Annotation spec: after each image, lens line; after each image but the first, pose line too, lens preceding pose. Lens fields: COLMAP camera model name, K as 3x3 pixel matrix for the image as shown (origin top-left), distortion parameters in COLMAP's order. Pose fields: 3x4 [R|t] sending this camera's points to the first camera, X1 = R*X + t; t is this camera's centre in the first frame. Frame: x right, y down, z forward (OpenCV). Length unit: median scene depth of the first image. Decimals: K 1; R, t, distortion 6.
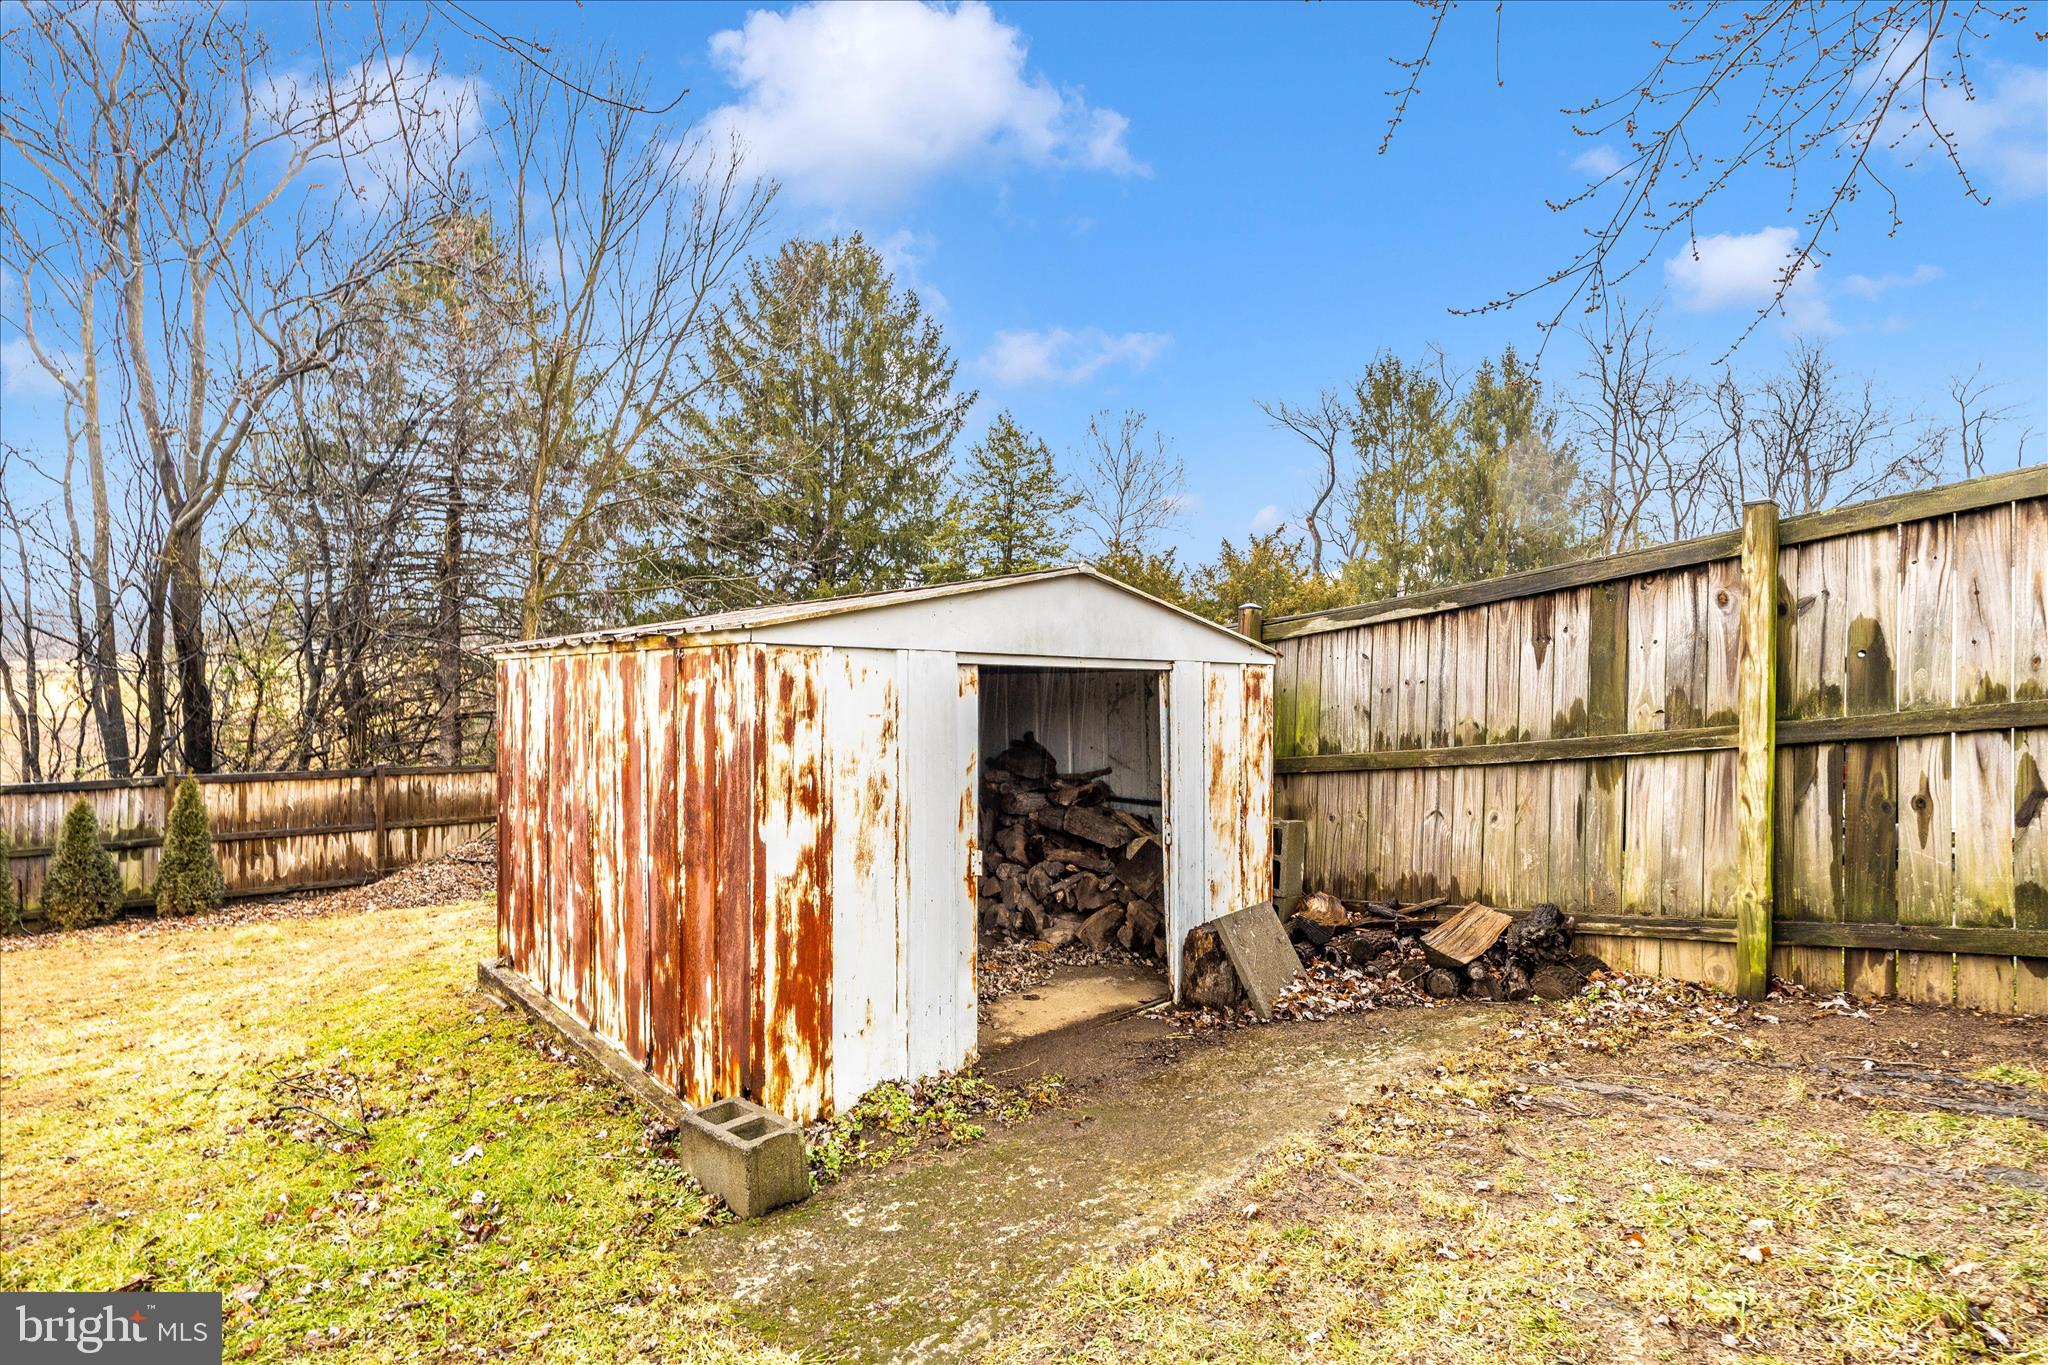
lens RADIAL K [[956.0, 0, 1025.8], [0, 956.0, 694.1], [0, 0, 1]] dist [0.004475, 0.000348]
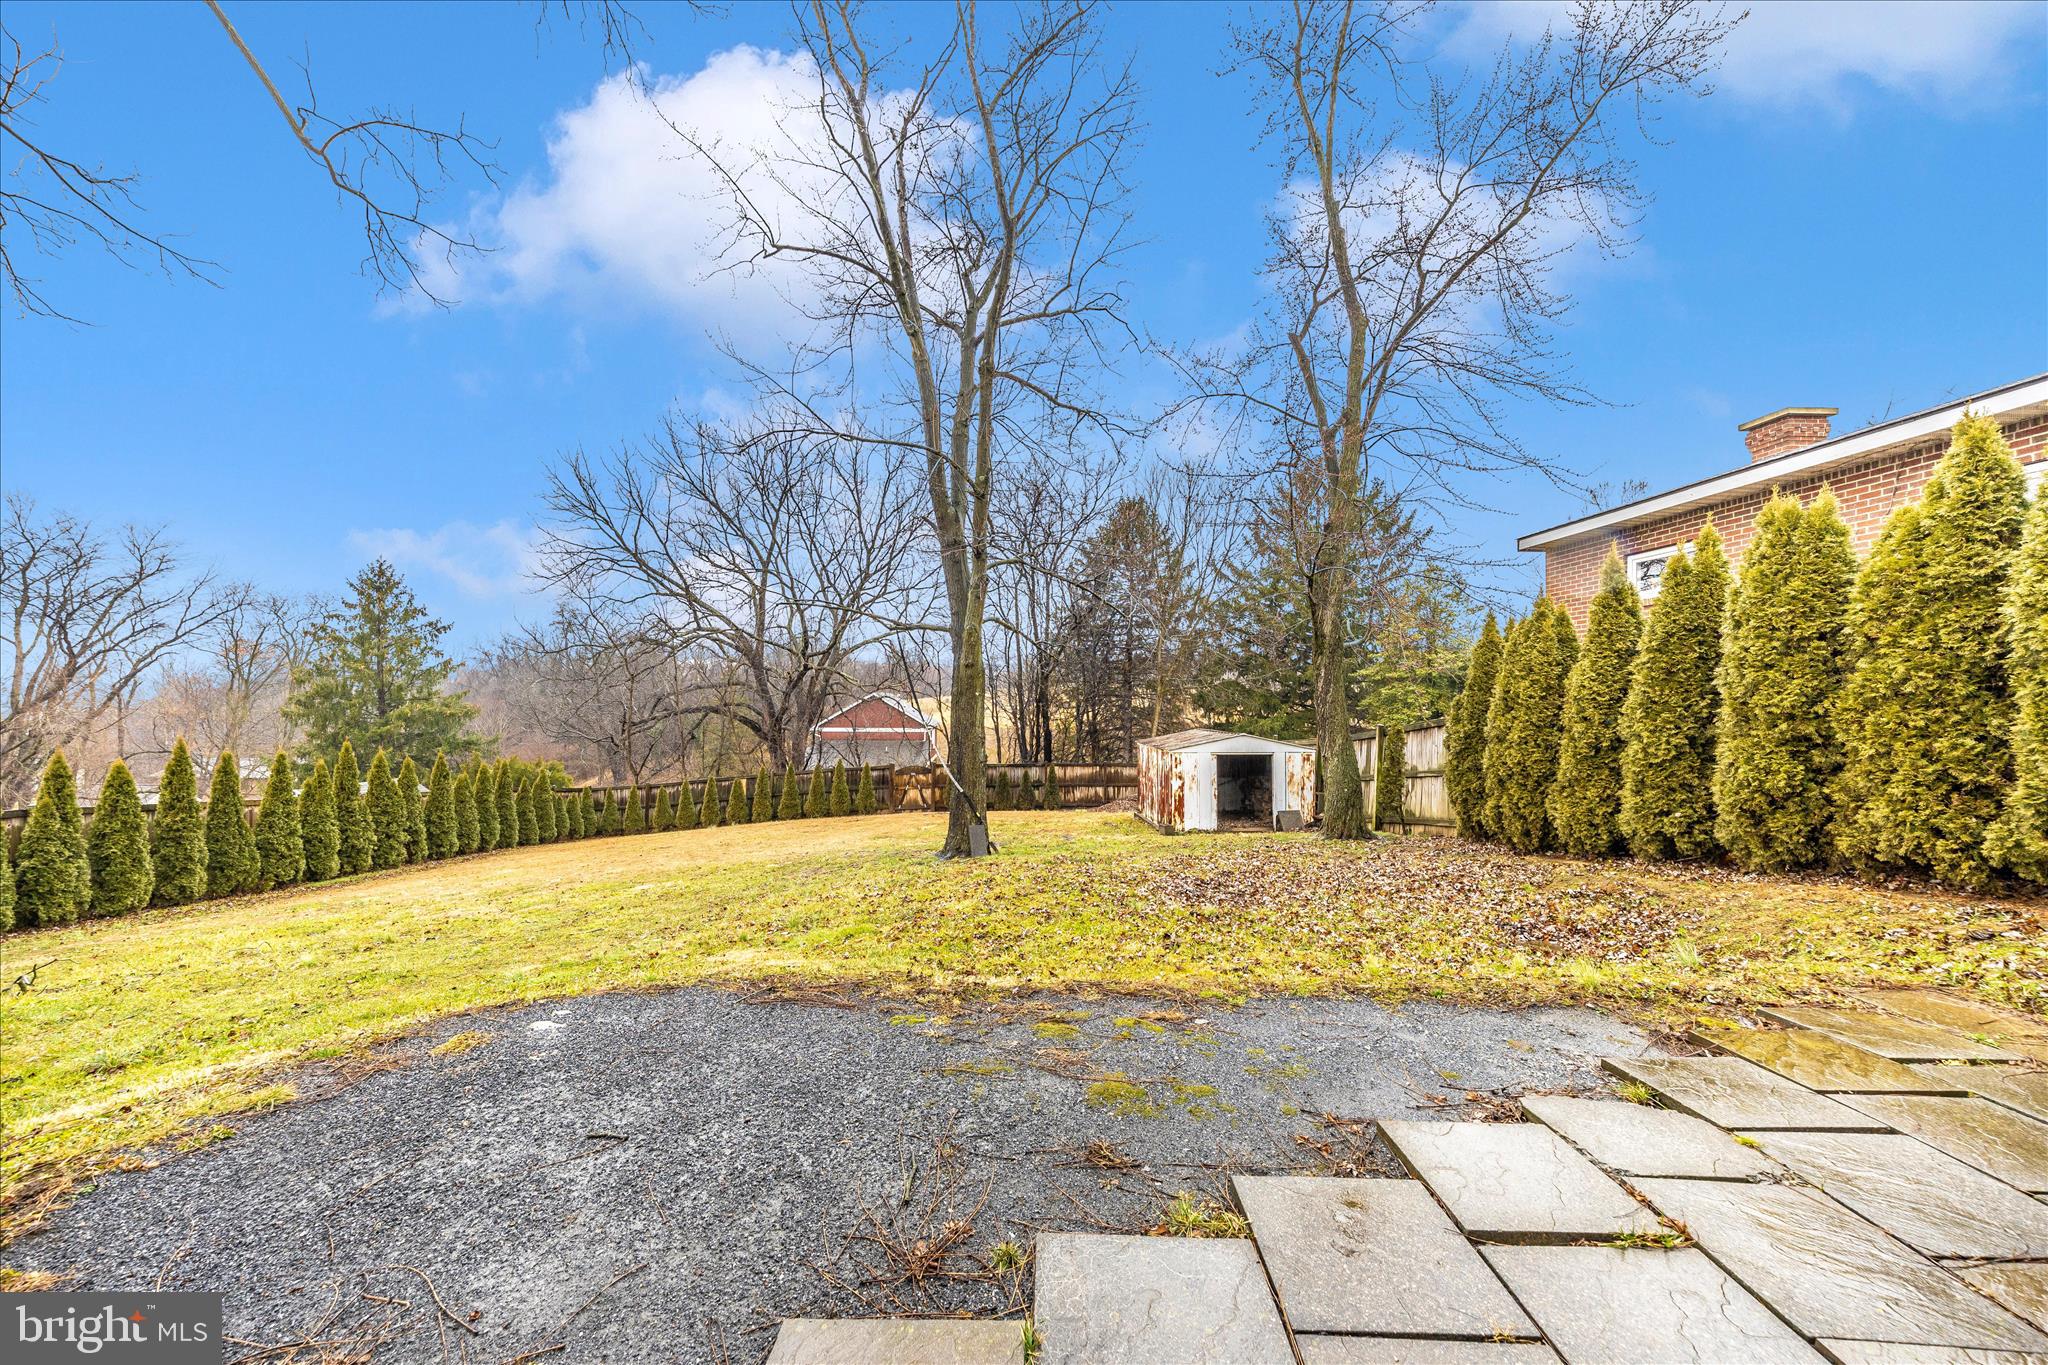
lens RADIAL K [[956.0, 0, 1026.2], [0, 956.0, 682.7], [0, 0, 1]] dist [0.004475, 0.000348]
pose [[0.799840, -0.001611, -0.600212, 0.846733], [-0.003554, 0.999966, -0.007419, -0.142456], [0.600203, 0.008067, 0.799807, -1.427914]]
